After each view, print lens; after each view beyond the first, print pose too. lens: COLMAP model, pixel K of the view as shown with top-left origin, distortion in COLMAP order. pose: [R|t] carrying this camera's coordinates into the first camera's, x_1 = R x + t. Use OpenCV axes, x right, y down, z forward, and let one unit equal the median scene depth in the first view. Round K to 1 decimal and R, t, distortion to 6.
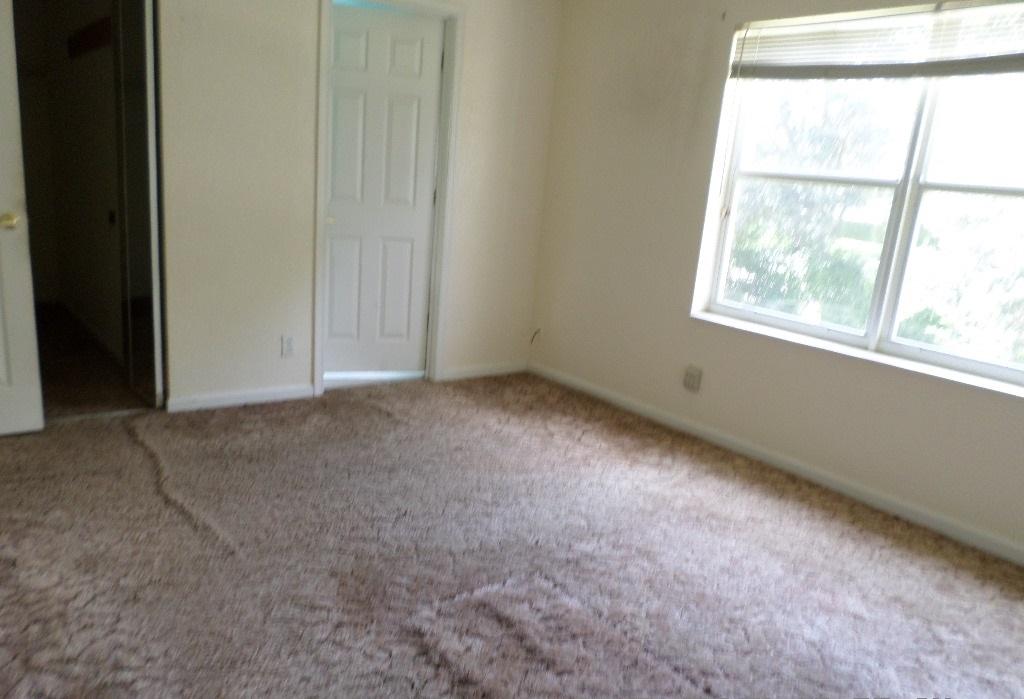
lens RADIAL K [[805.3, 0, 512.0], [0, 805.3, 349.5], [0, 0, 1]] dist [-0.001985, 0.006285]
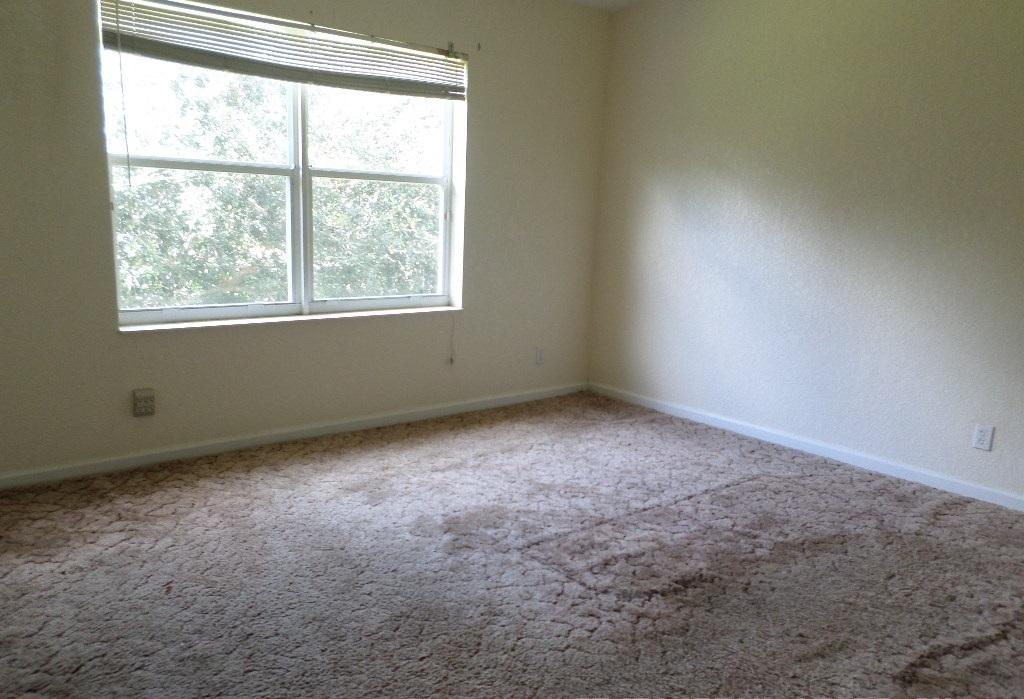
lens RADIAL K [[805.3, 0, 512.0], [0, 805.3, 349.5], [0, 0, 1]] dist [-0.001985, 0.006285]
pose [[-0.050513, -0.250791, 0.966722, -0.711874], [0.177421, 0.950308, 0.255804, -0.196139], [-0.982838, 0.184439, -0.003508, 0.713680]]
